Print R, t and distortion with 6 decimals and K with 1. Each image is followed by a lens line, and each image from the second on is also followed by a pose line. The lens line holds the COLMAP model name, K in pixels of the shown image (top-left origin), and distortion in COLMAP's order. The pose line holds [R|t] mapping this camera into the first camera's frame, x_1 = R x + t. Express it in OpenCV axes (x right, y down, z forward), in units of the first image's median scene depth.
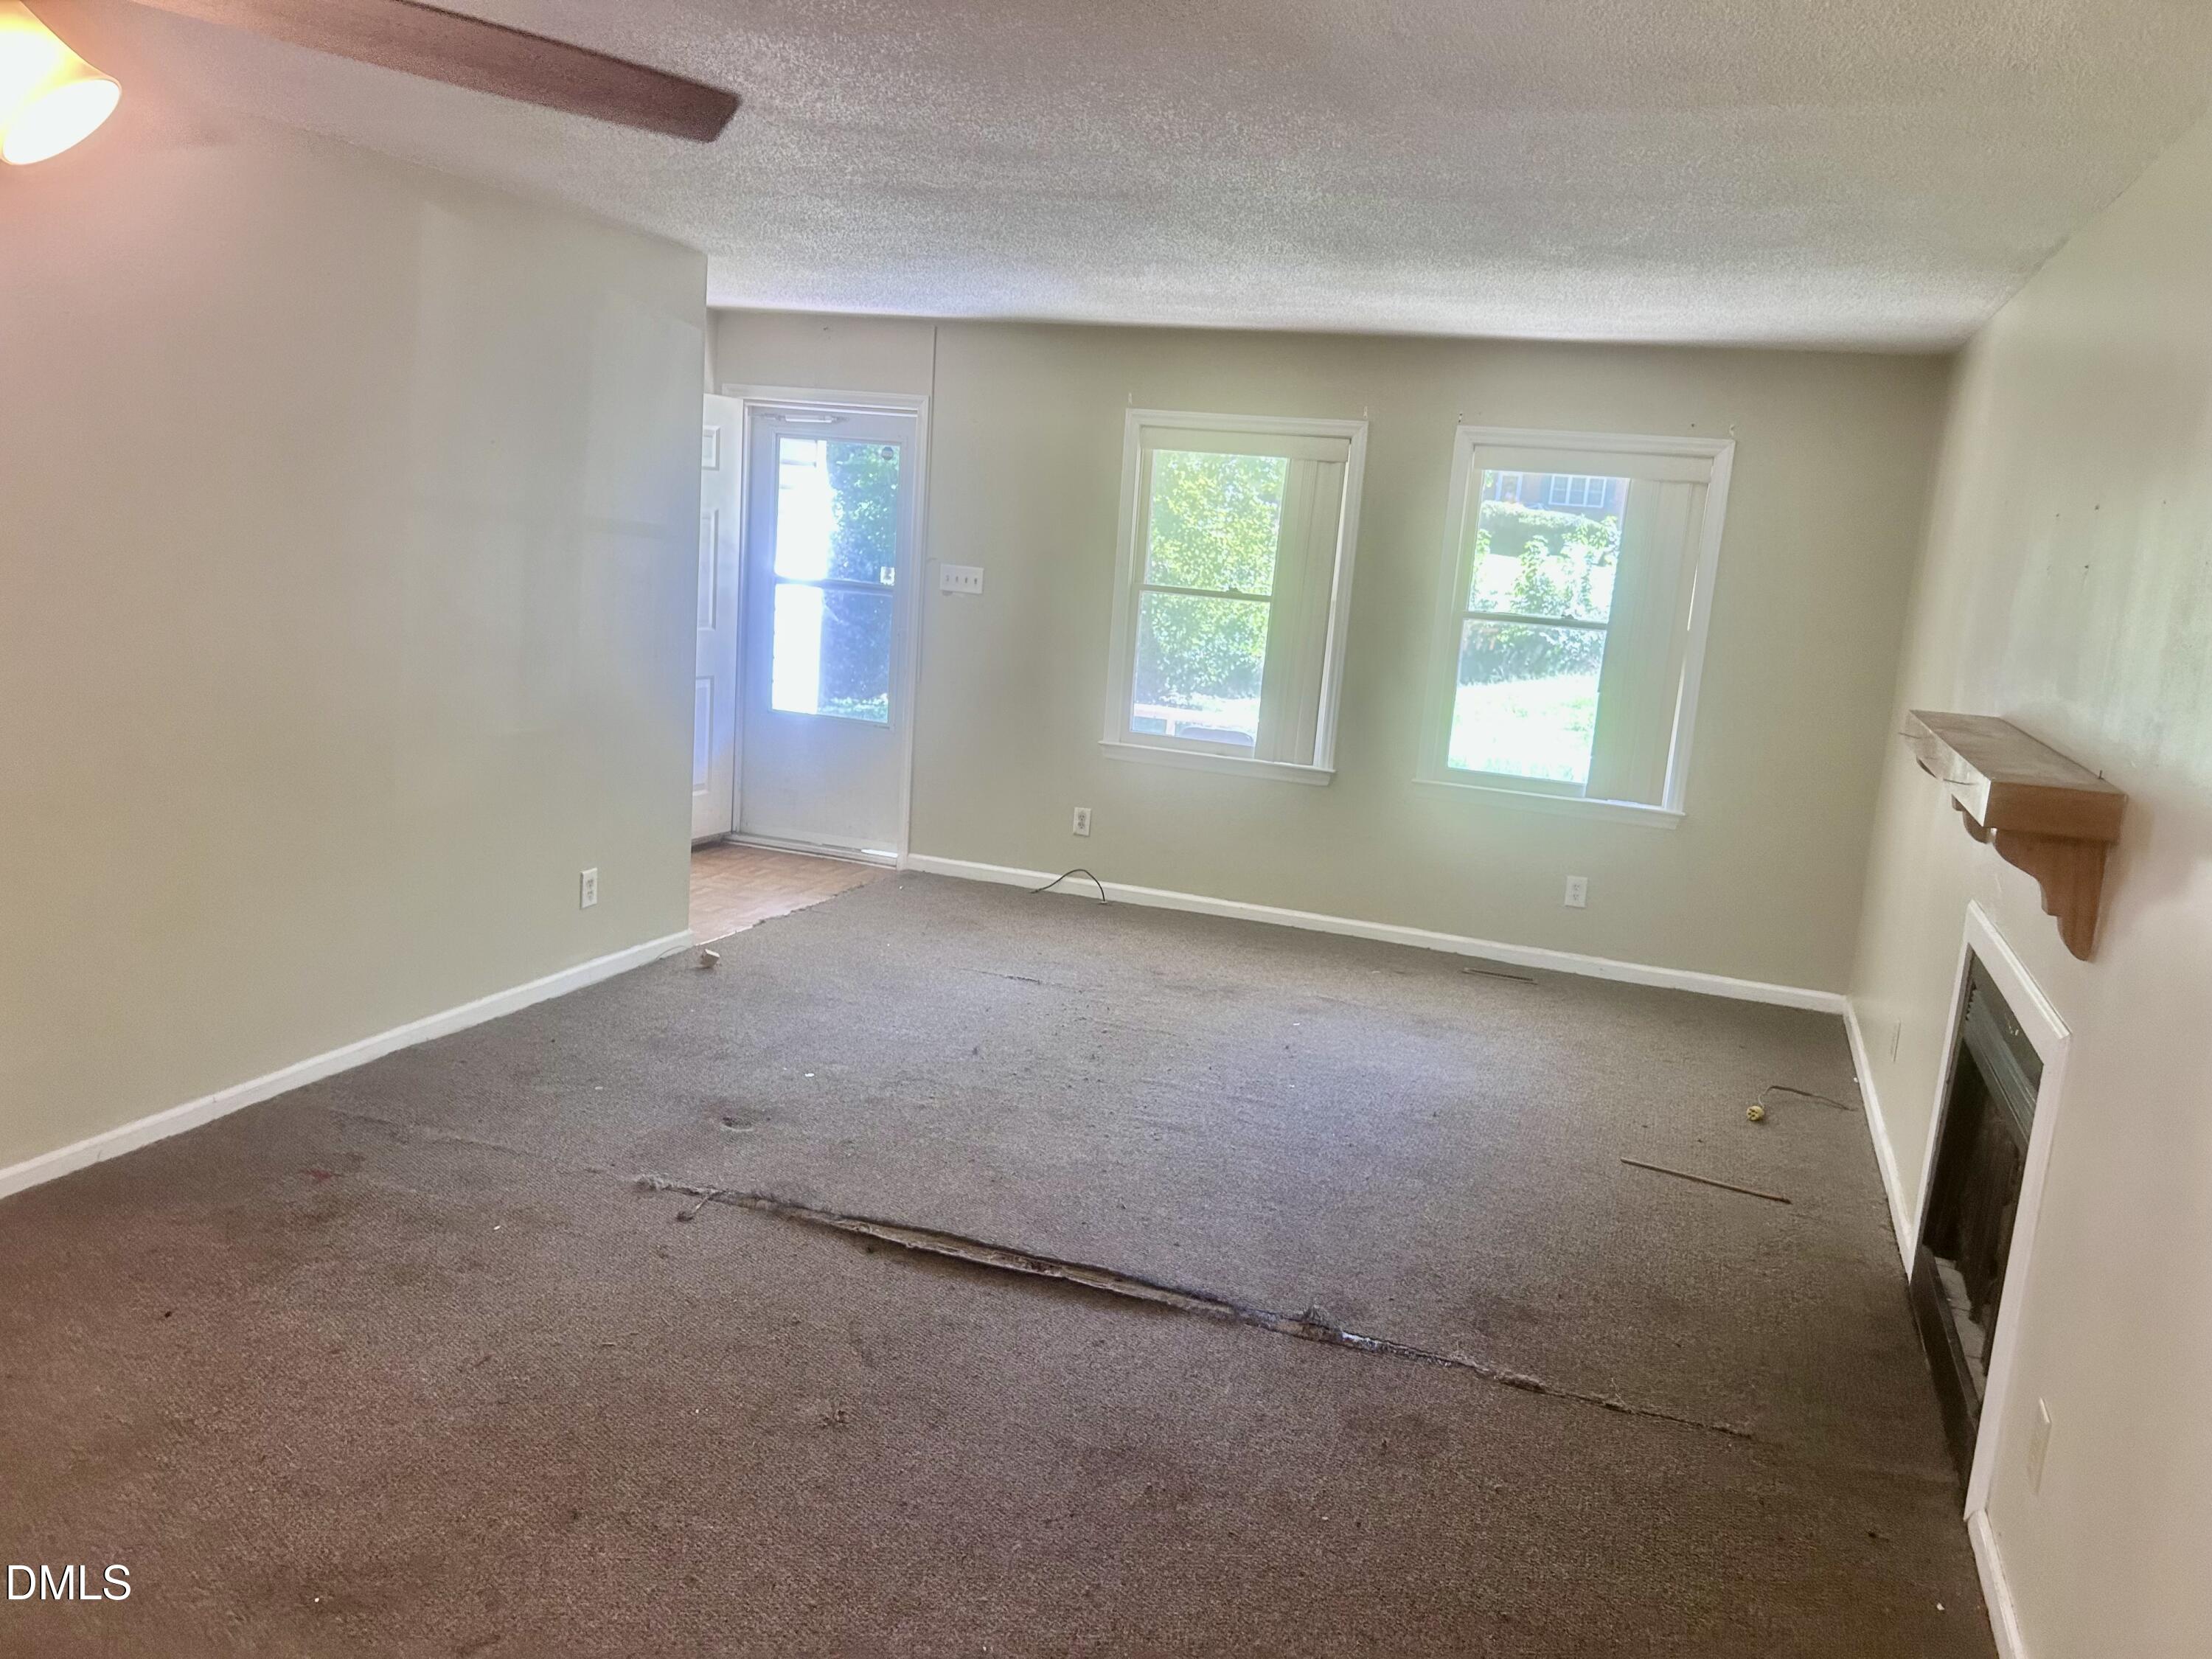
lens RADIAL K [[1653.8, 0, 1135.2], [0, 1653.8, 842.9], [0, 0, 1]] dist [0.067362, -0.078331]
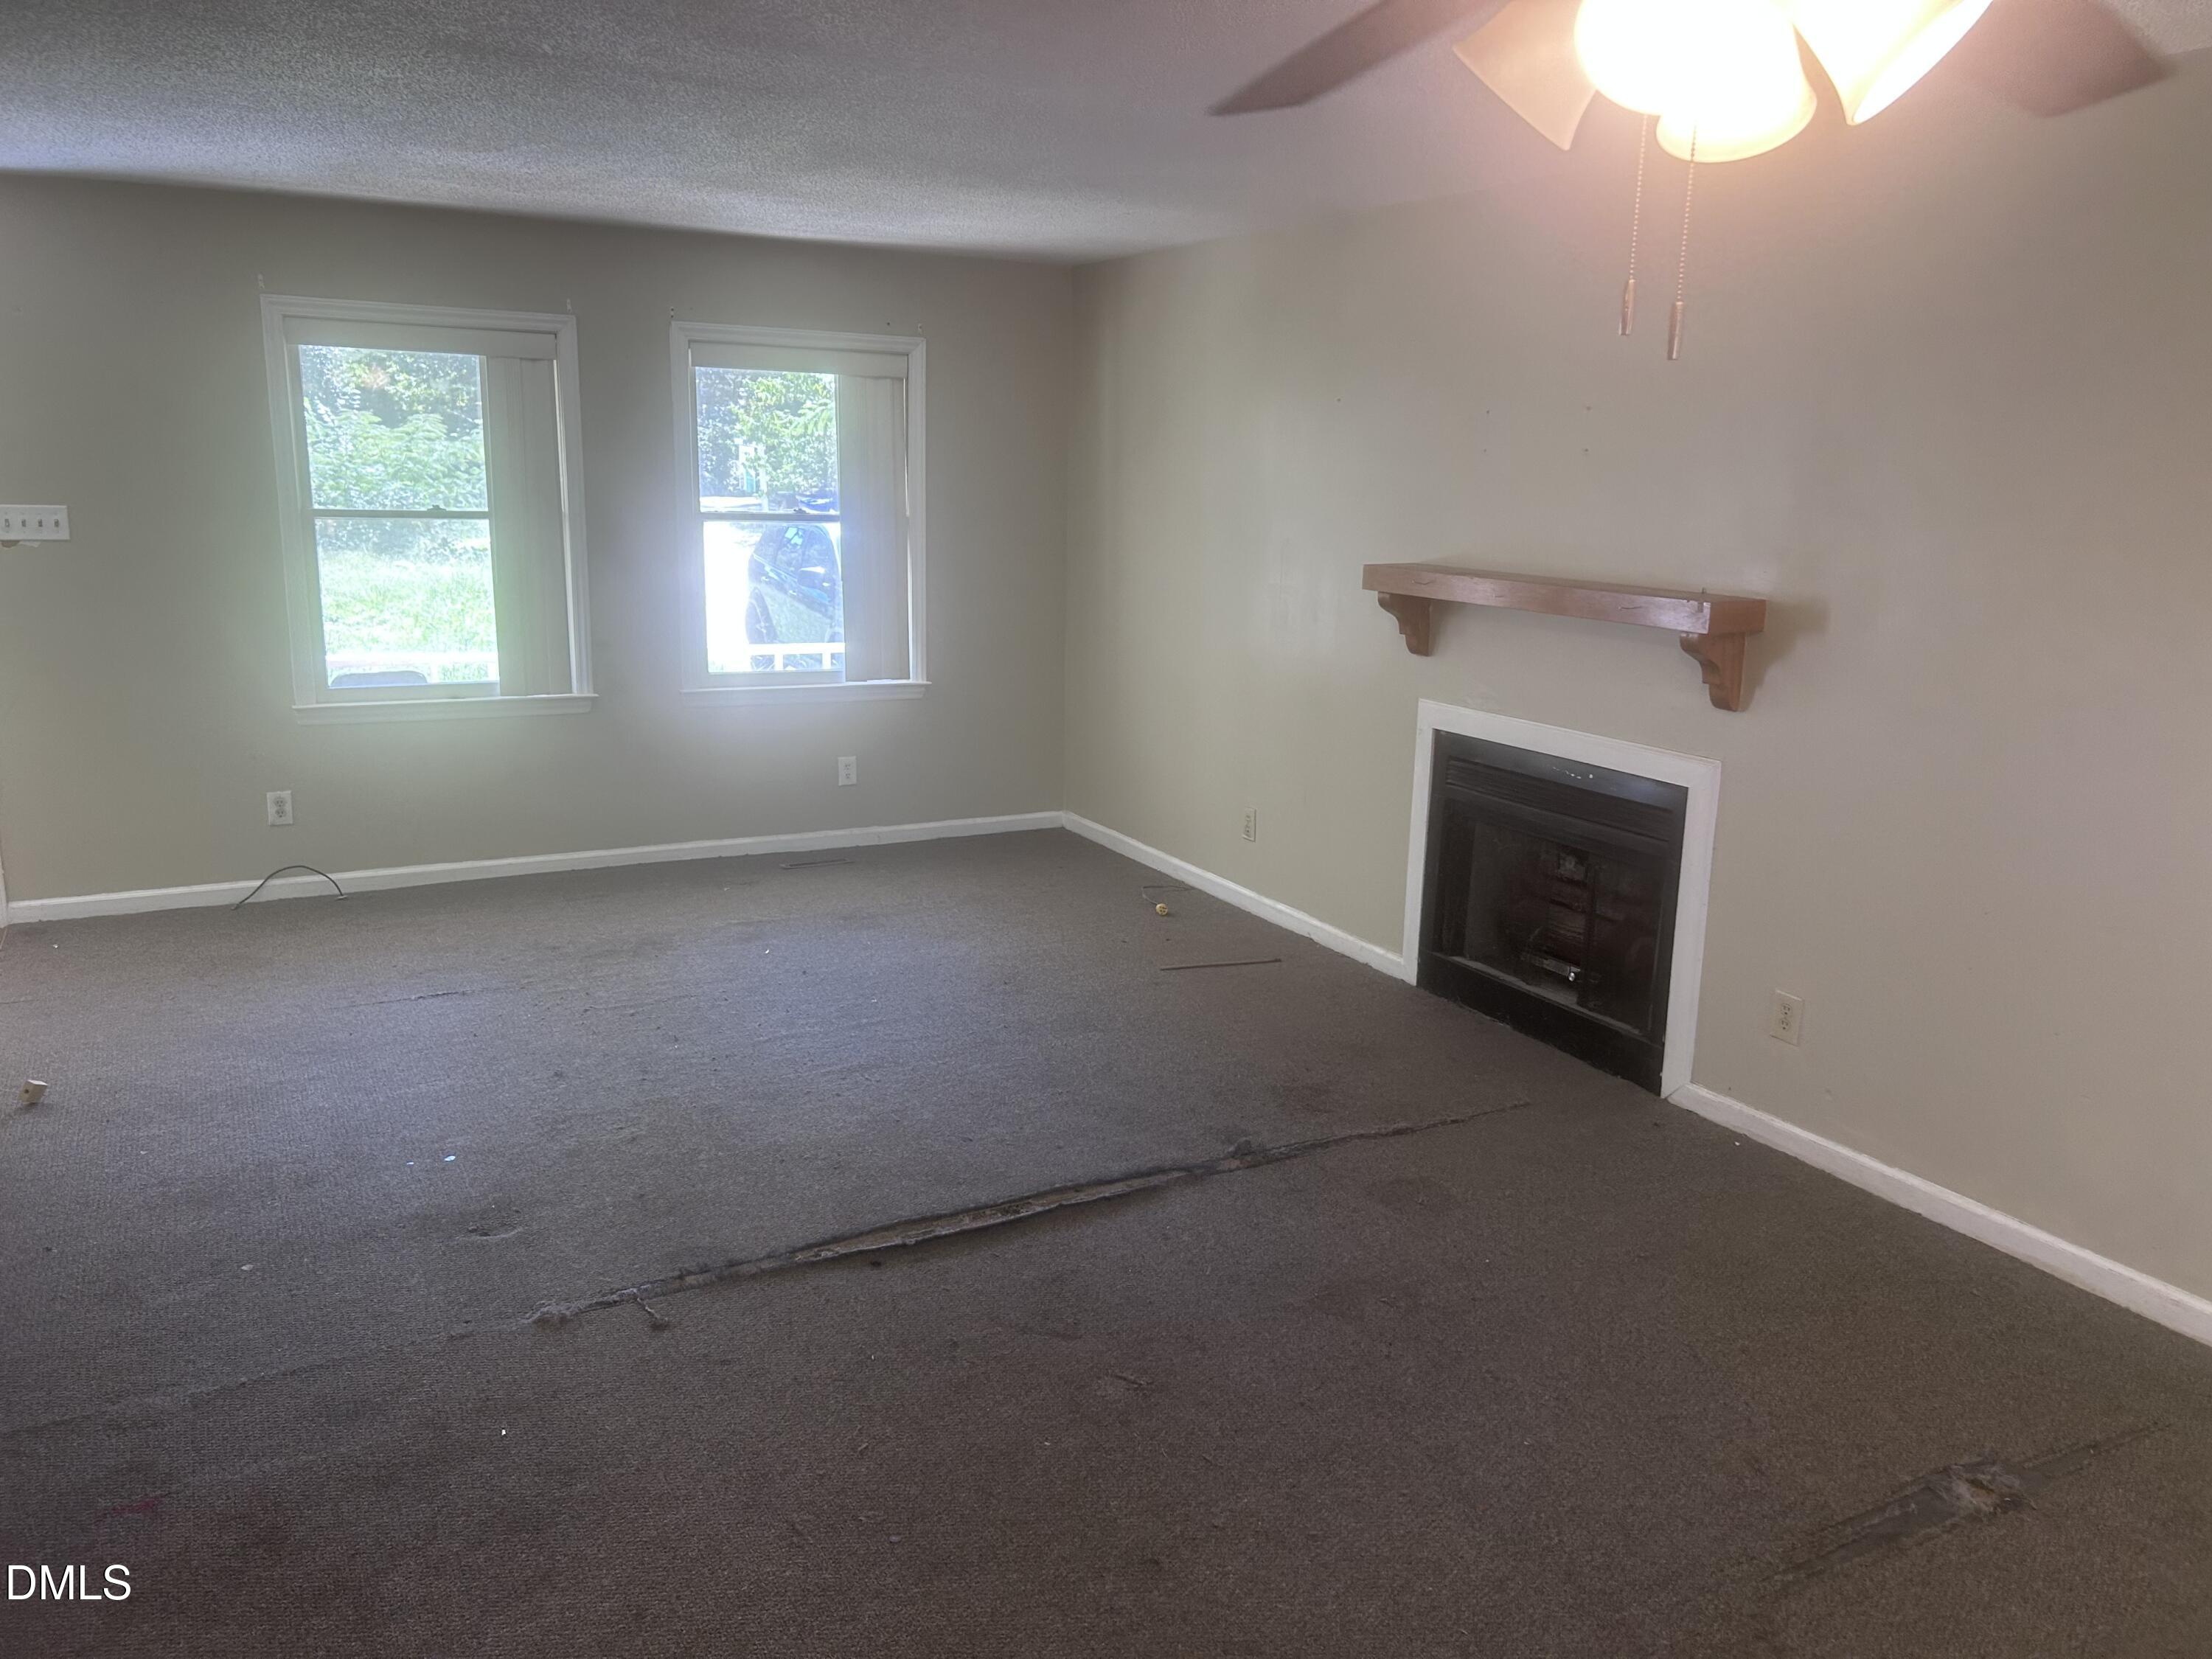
lens RADIAL K [[1653.8, 0, 1136.6], [0, 1653.8, 822.6], [0, 0, 1]] dist [0.067362, -0.078331]
pose [[0.662377, -0.216714, 0.717142, -0.436396], [0.168001, 0.975835, 0.139718, -0.063841], [-0.730091, 0.027934, 0.682779, 0.167261]]
